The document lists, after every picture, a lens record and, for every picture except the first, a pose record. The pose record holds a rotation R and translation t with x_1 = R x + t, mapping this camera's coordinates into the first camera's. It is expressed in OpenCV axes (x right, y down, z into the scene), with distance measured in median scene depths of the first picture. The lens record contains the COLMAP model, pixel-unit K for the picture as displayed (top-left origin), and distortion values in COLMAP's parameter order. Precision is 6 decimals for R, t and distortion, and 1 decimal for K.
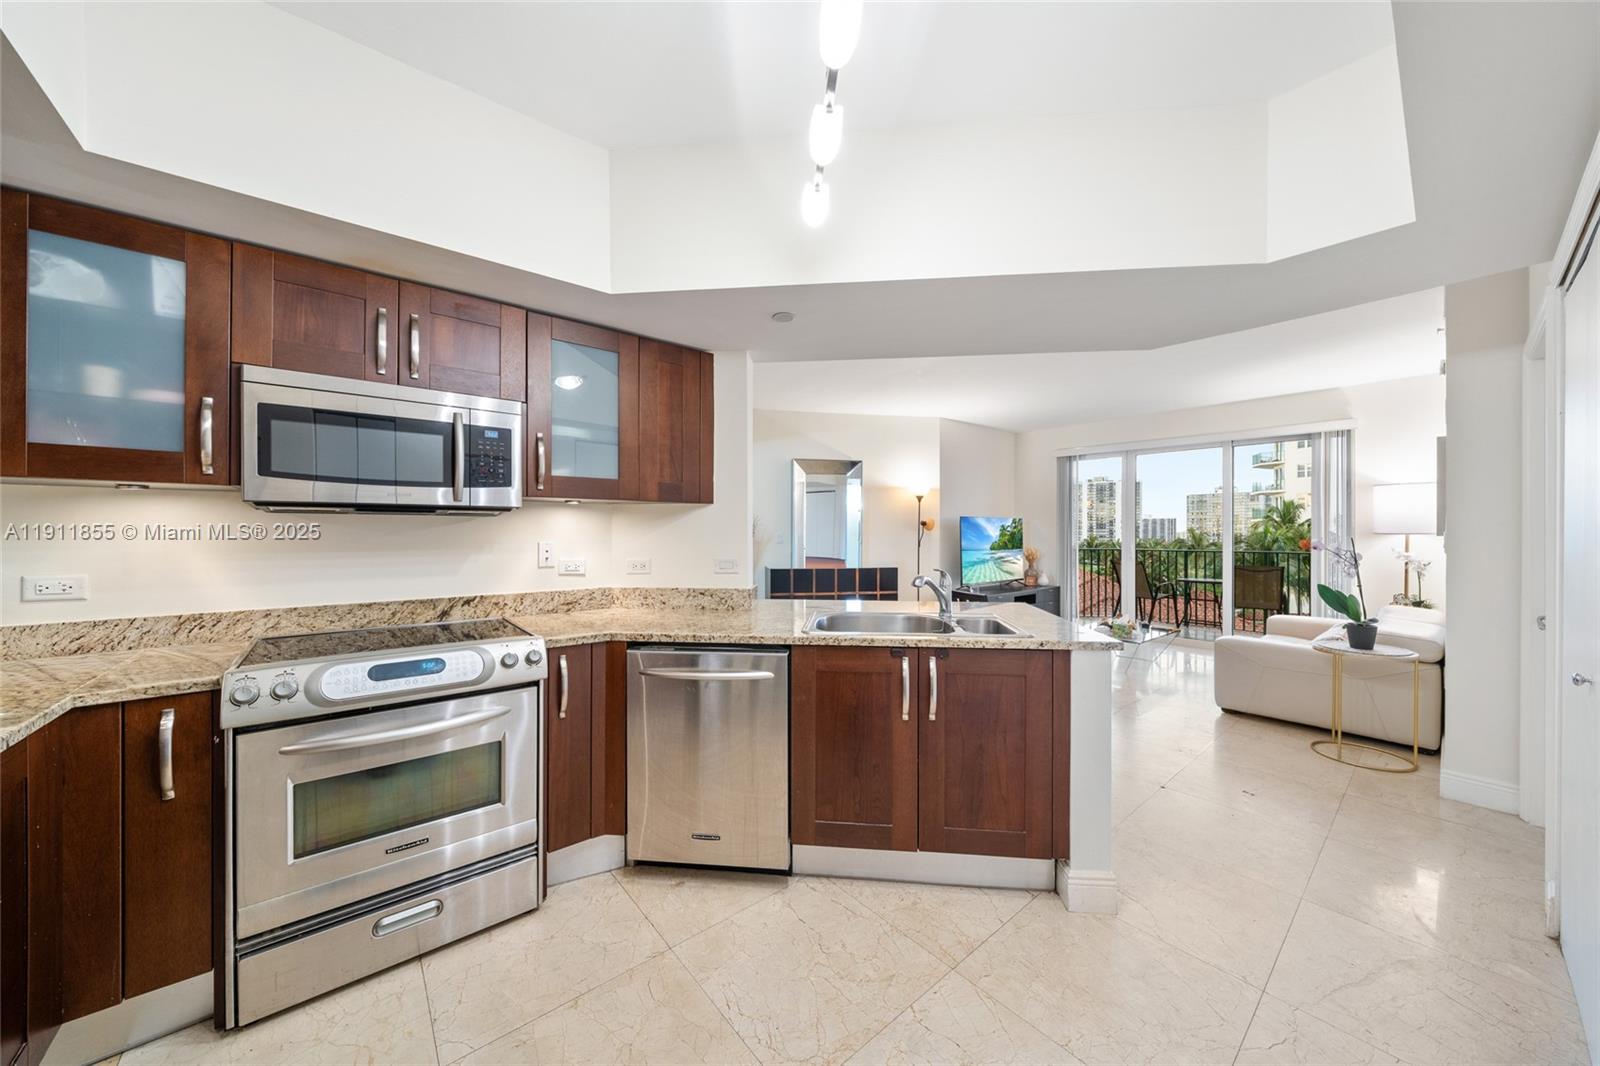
lens RADIAL K [[548.3, 0, 797.9], [0, 548.3, 531.9], [0, 0, 1]] dist [-0.008720, 0.000395]
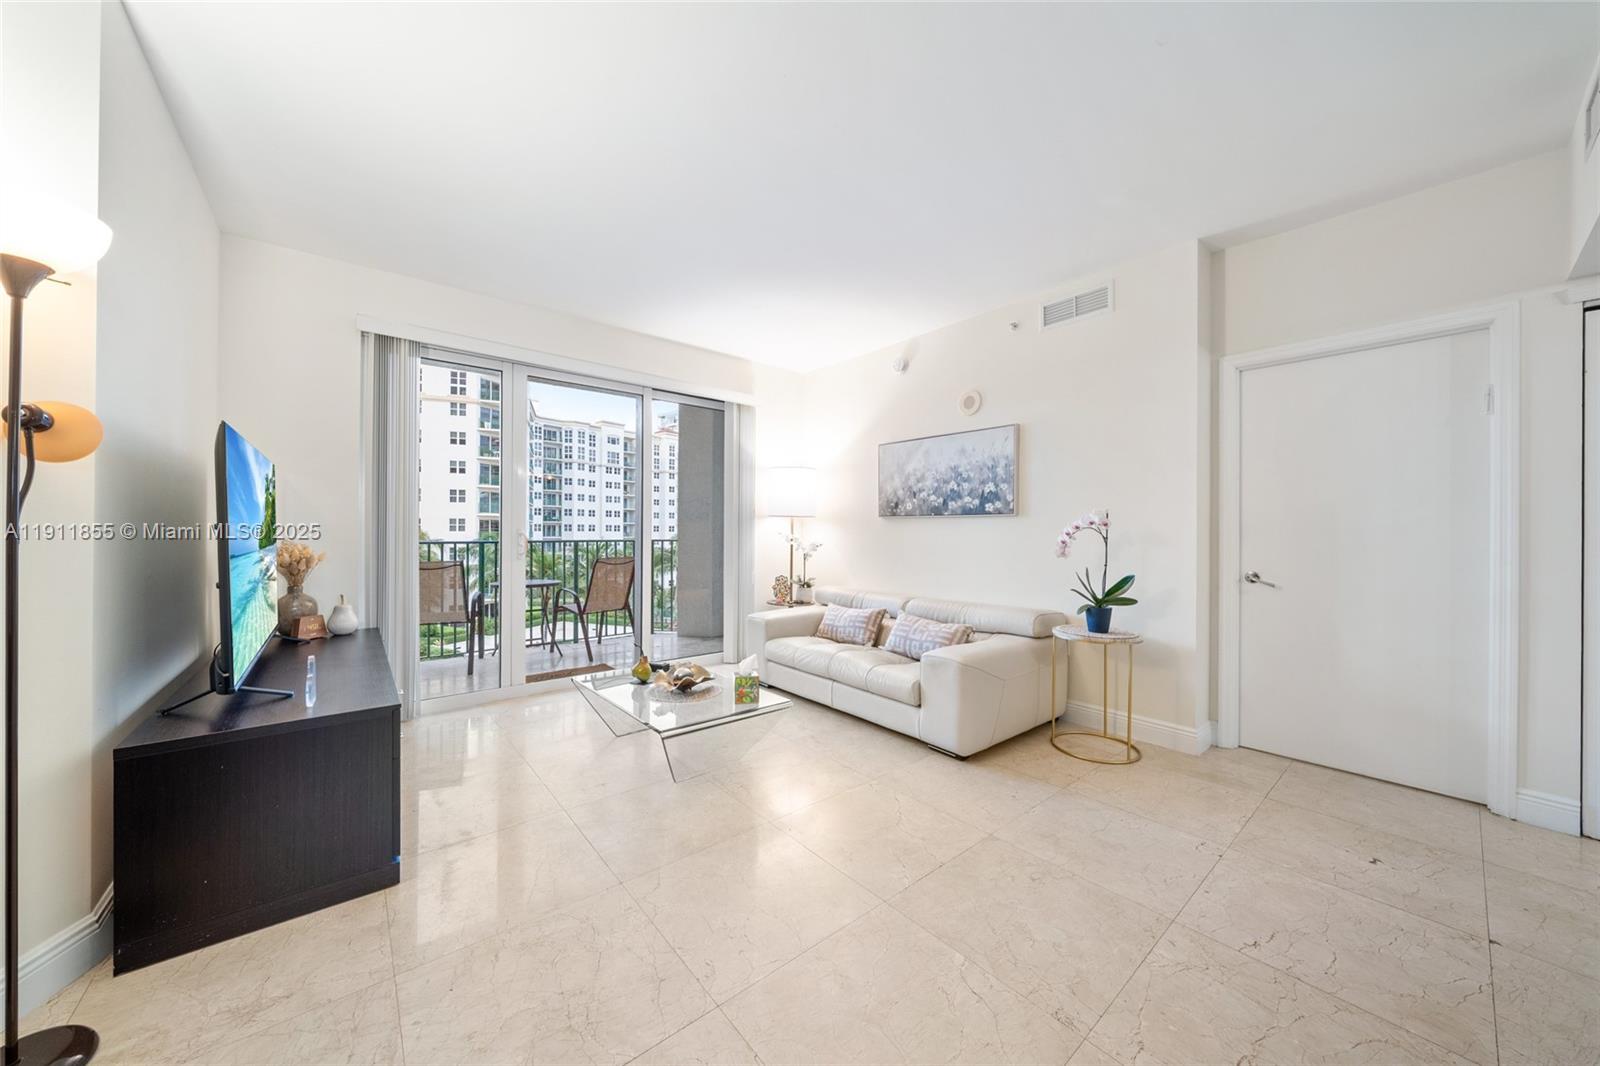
lens RADIAL K [[548.3, 0, 806.6], [0, 548.3, 538.6], [0, 0, 1]] dist [-0.008720, 0.000395]
pose [[-0.008013, -0.018986, 0.999788, 0.086059], [-0.015585, 0.999701, 0.018859, 0.034359], [-0.999846, -0.015431, -0.008306, 1.370118]]
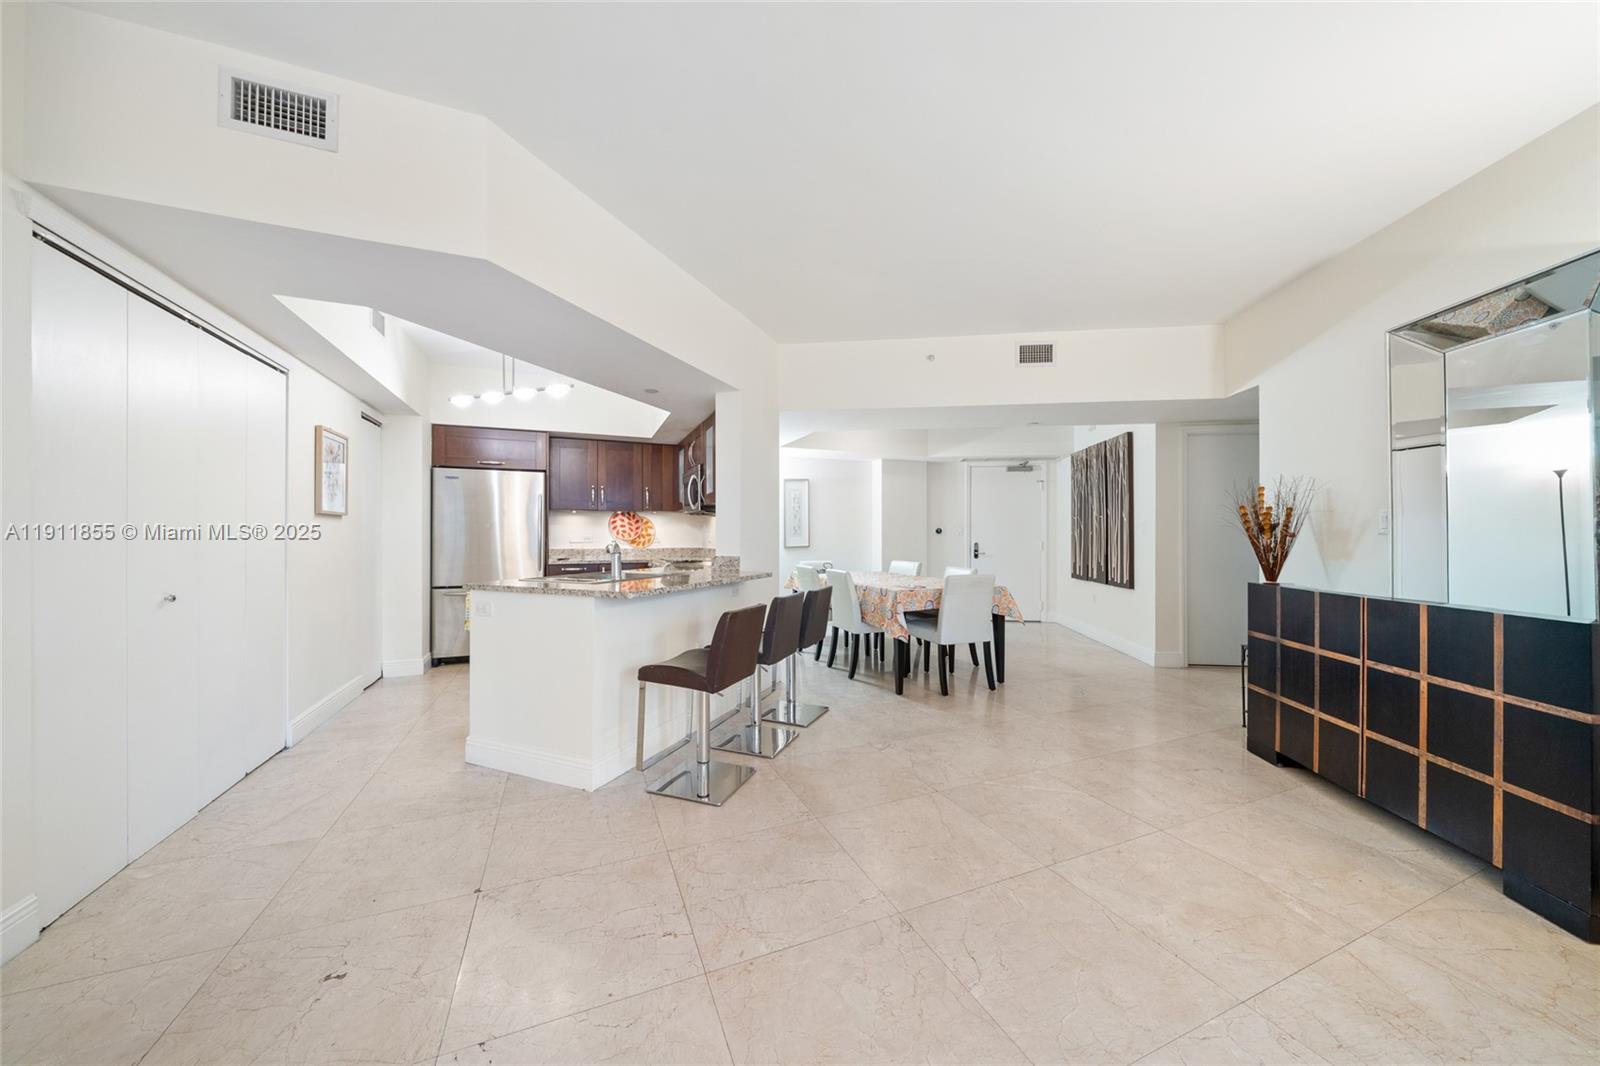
lens RADIAL K [[548.3, 0, 789.8], [0, 548.3, 532.6], [0, 0, 1]] dist [-0.008720, 0.000395]
pose [[-0.302092, -0.006586, -0.953256, 0.977958], [0.005830, 0.999945, -0.008756, 0.034225], [0.953261, -0.008203, -0.302037, 1.227176]]
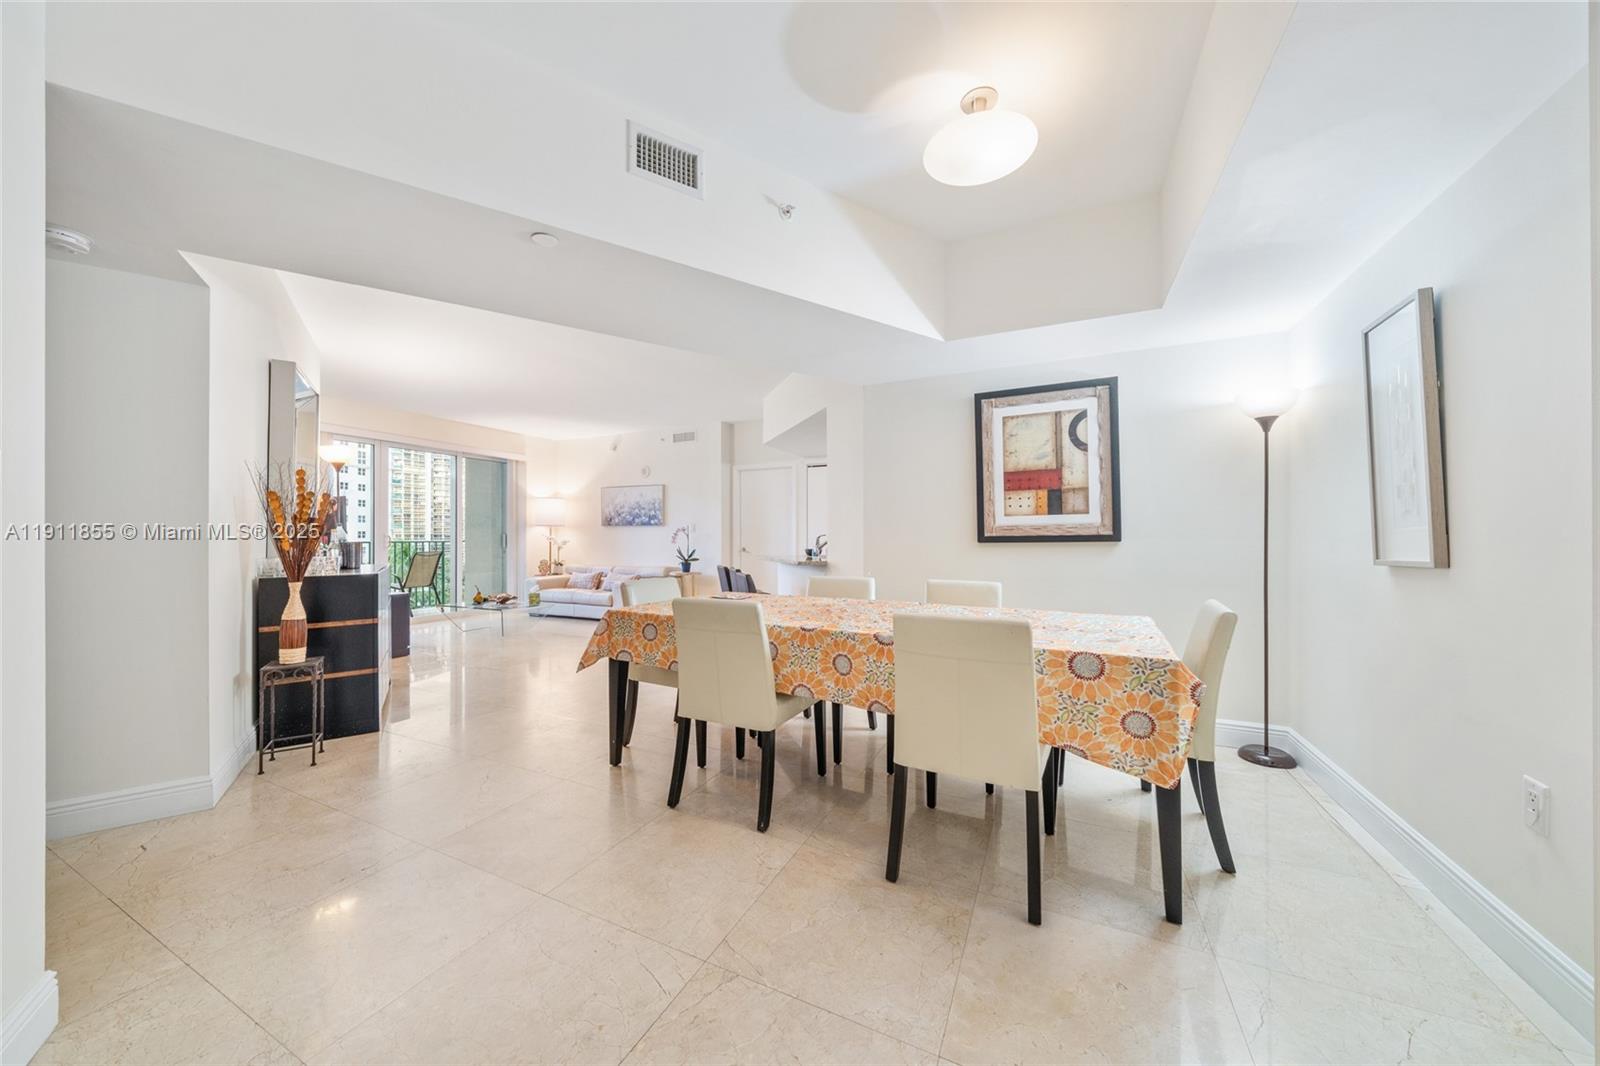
lens RADIAL K [[548.3, 0, 799.5], [0, 548.3, 527.0], [0, 0, 1]] dist [-0.008720, 0.000395]
pose [[-0.412726, 0.009040, 0.910810, -1.255262], [-0.007819, 0.999879, -0.013467, 0.035552], [-0.910822, -0.012680, -0.412606, 1.392963]]
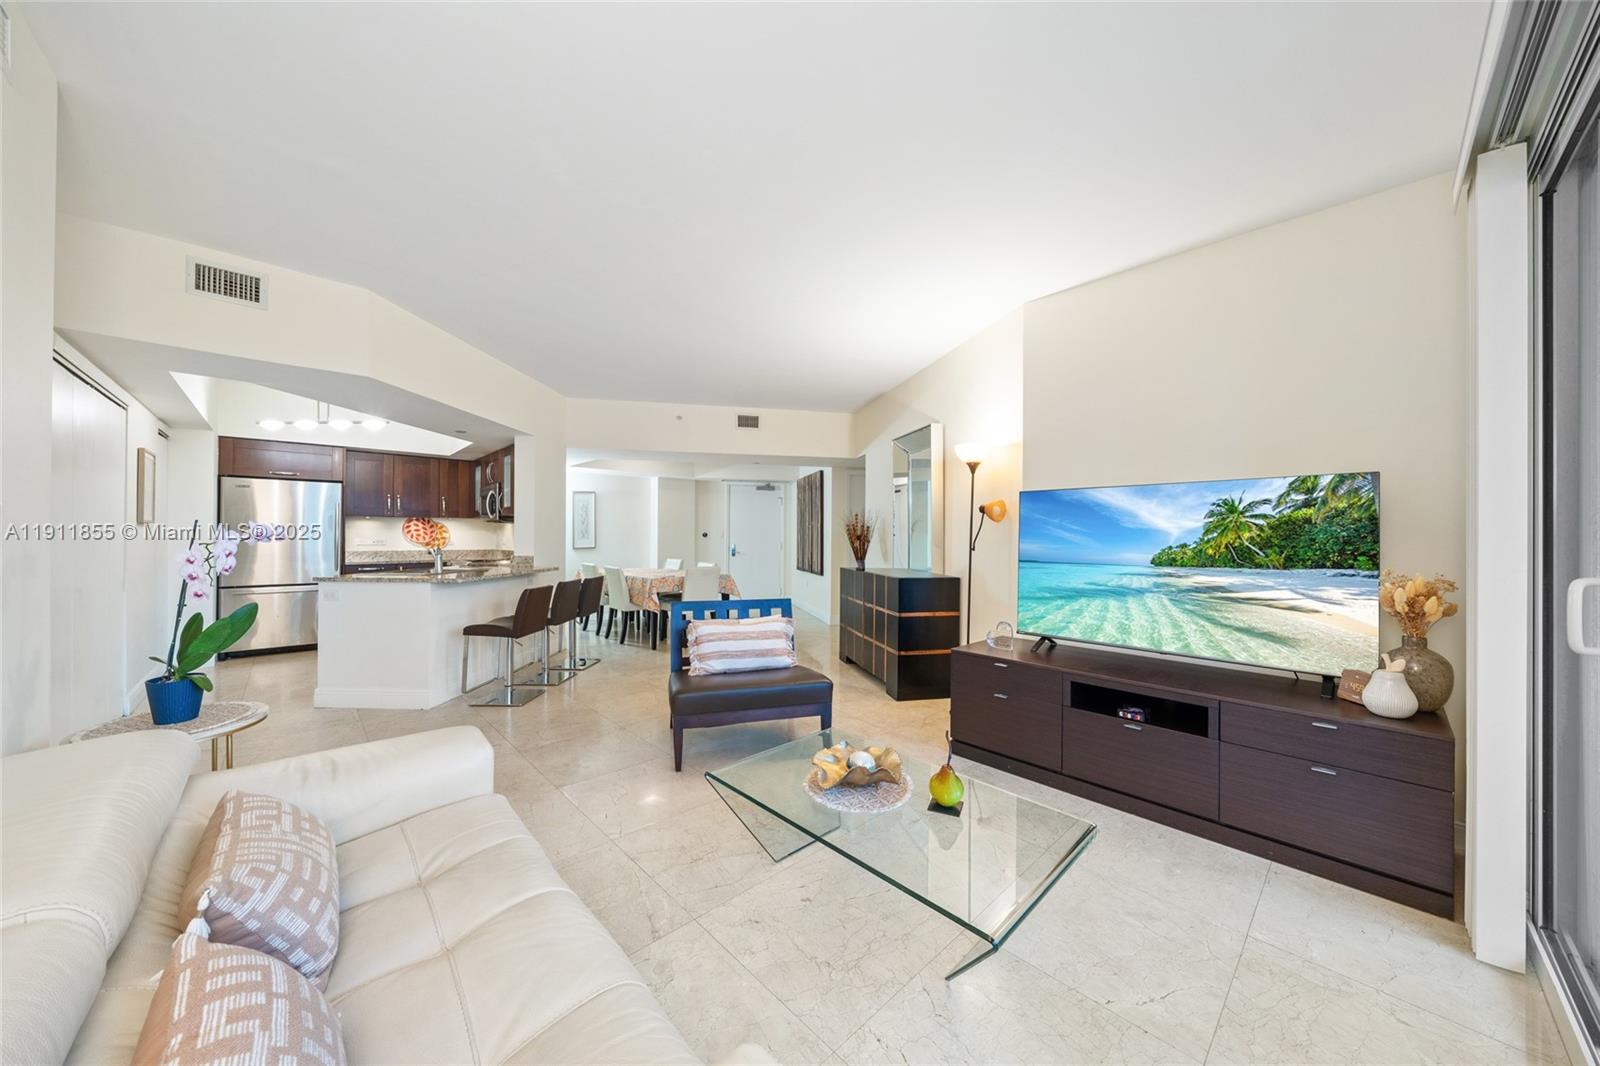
lens RADIAL K [[548.3, 0, 799.0], [0, 548.3, 533.4], [0, 0, 1]] dist [-0.008720, 0.000395]
pose [[0.061911, -0.003799, -0.998074, 1.408475], [0.002195, 0.999991, -0.003670, 0.020083], [0.998079, -0.001963, 0.061919, 1.395609]]
